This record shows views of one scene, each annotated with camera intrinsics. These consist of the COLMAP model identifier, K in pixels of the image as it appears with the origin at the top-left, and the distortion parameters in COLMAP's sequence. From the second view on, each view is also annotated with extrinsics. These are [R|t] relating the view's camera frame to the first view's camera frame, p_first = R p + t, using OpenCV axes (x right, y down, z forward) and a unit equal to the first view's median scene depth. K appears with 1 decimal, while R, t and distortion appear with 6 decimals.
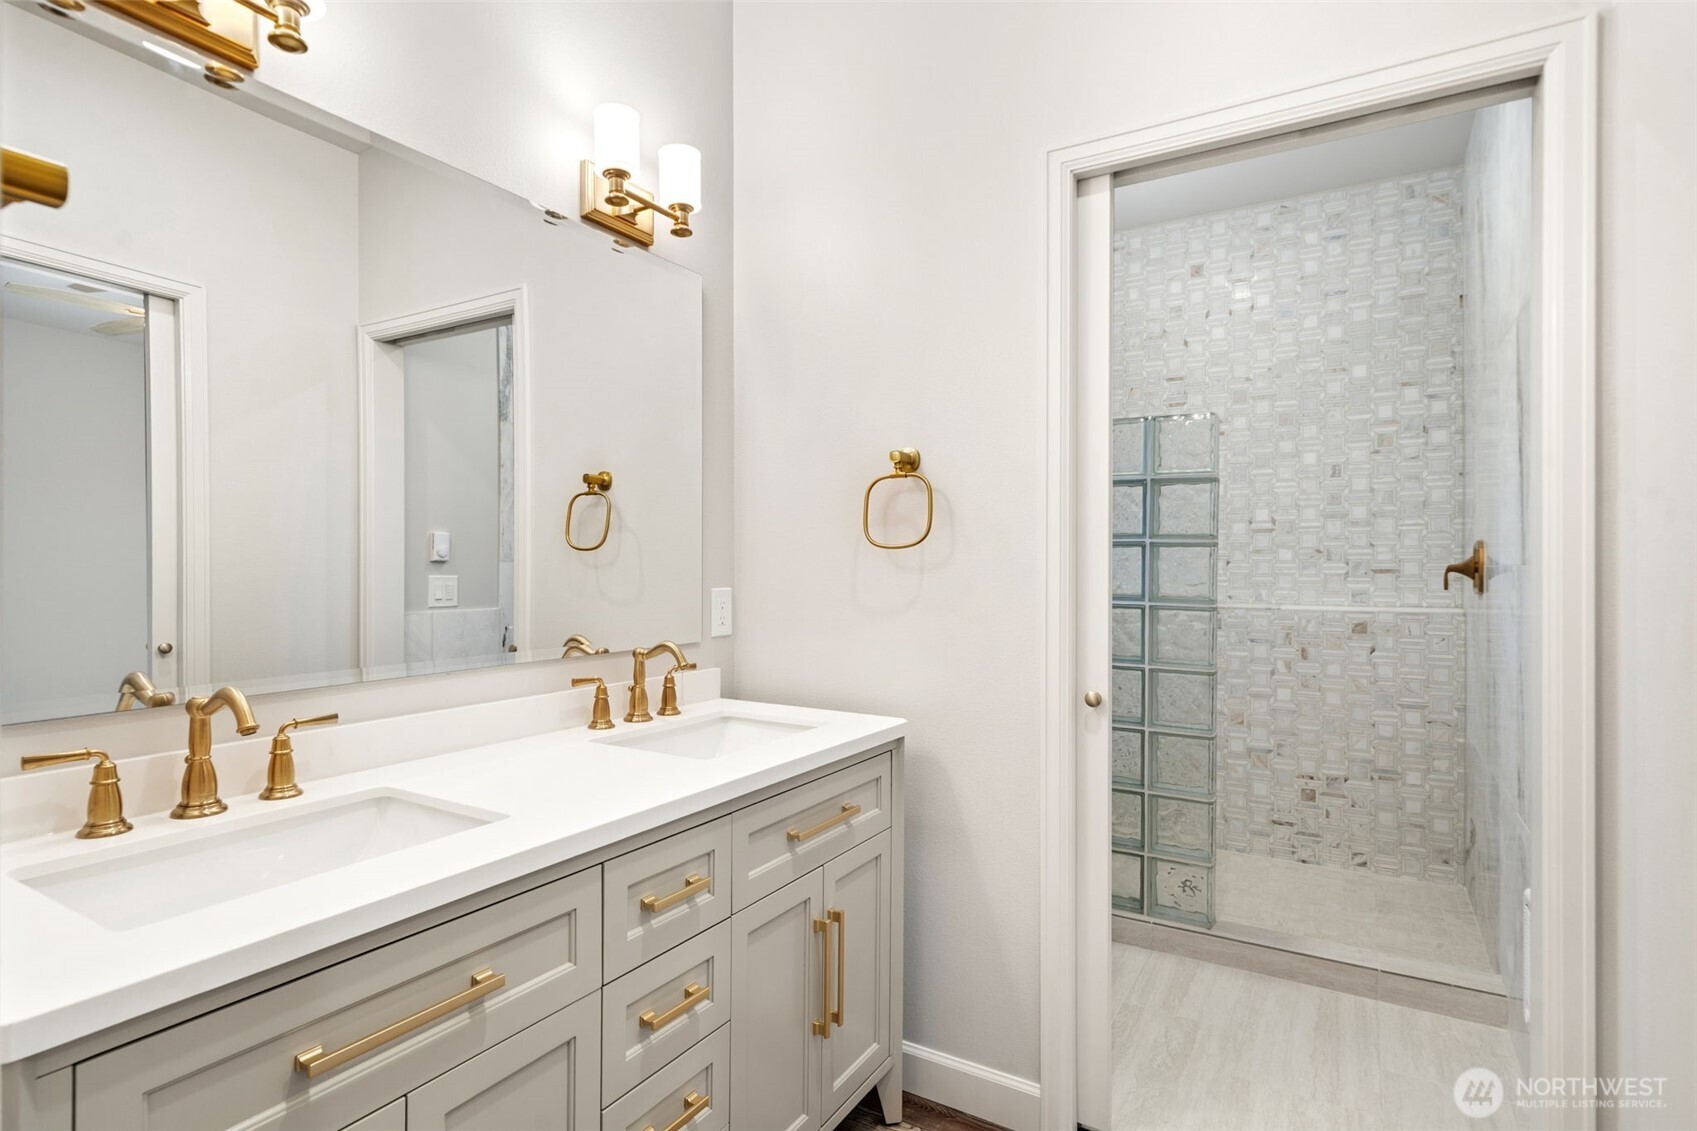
lens RADIAL K [[790.0, 0, 848.5], [0, 790.0, 565.5], [0, 0, 1]] dist [0.003222, -0.000200]
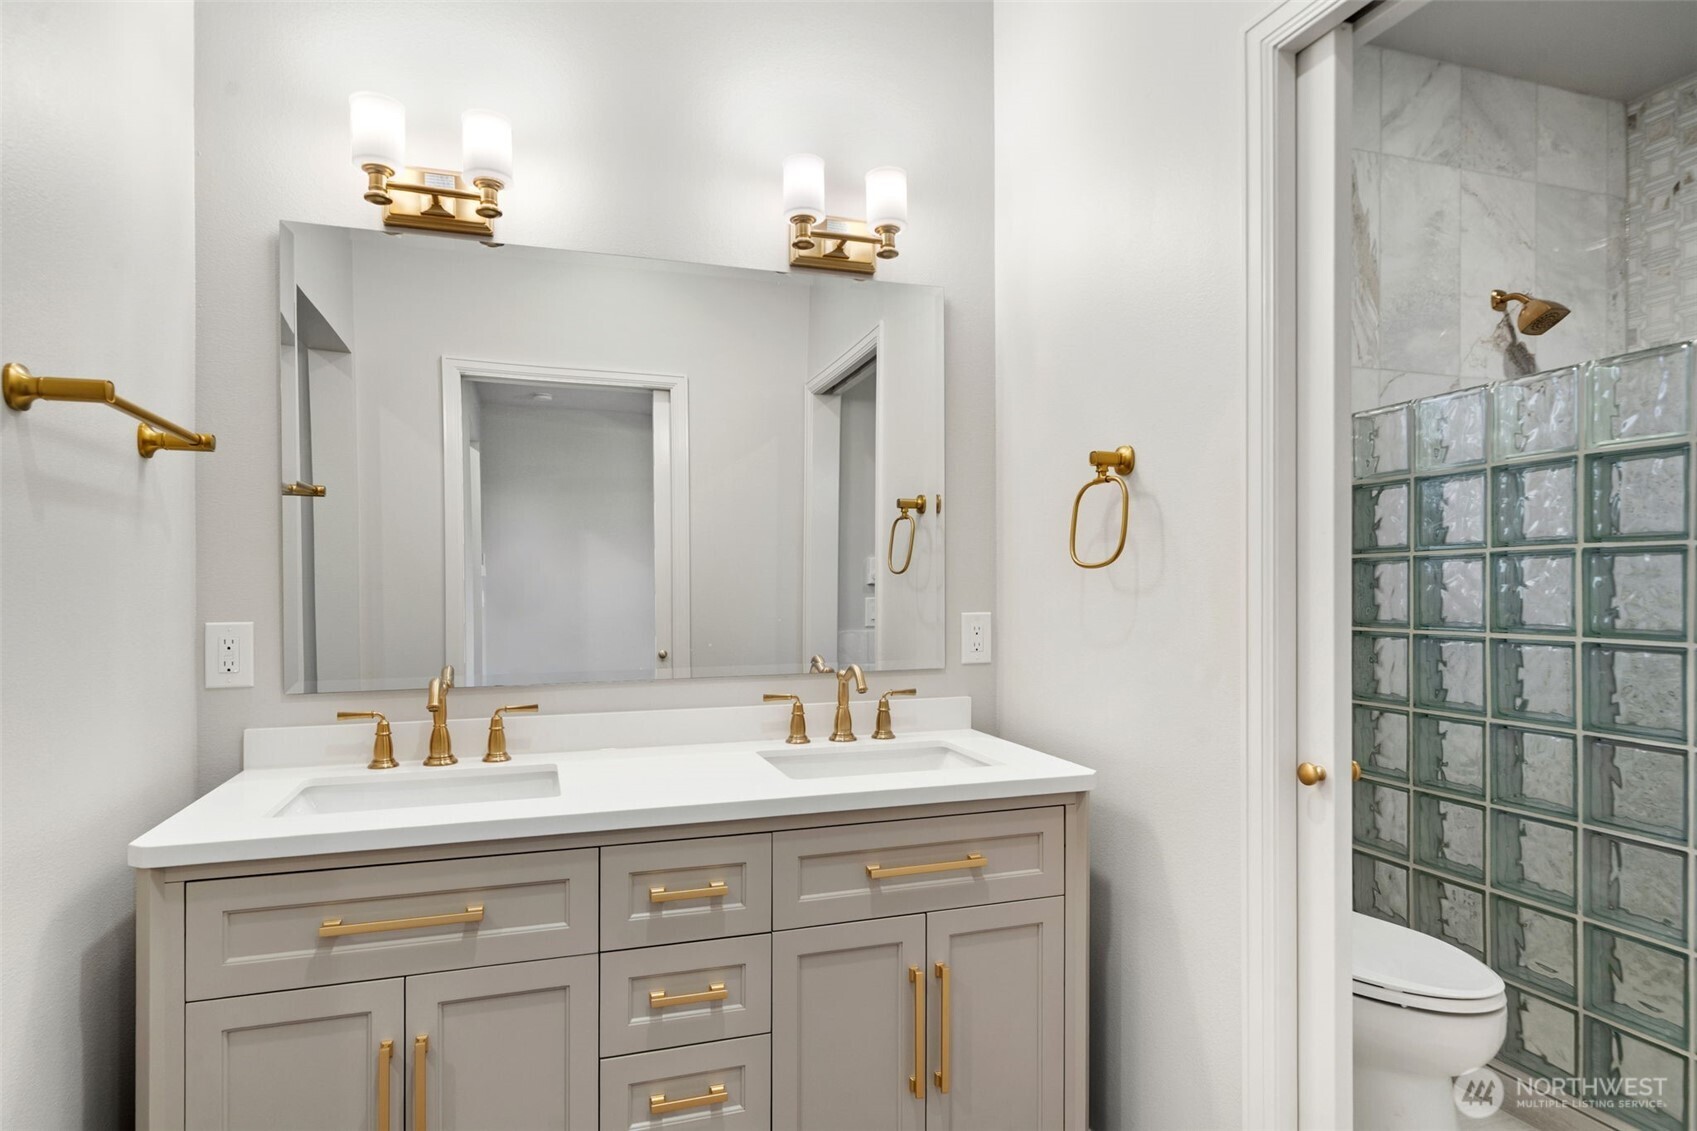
lens RADIAL K [[849.5, 0, 847.6], [0, 849.5, 584.0], [0, 0, 1]] dist [0.000089, 0.000303]
pose [[0.793333, -0.010310, -0.608701, 0.440214], [0.007834, 0.999947, -0.006727, 0.000274], [0.608738, 0.000568, 0.793371, 0.135389]]
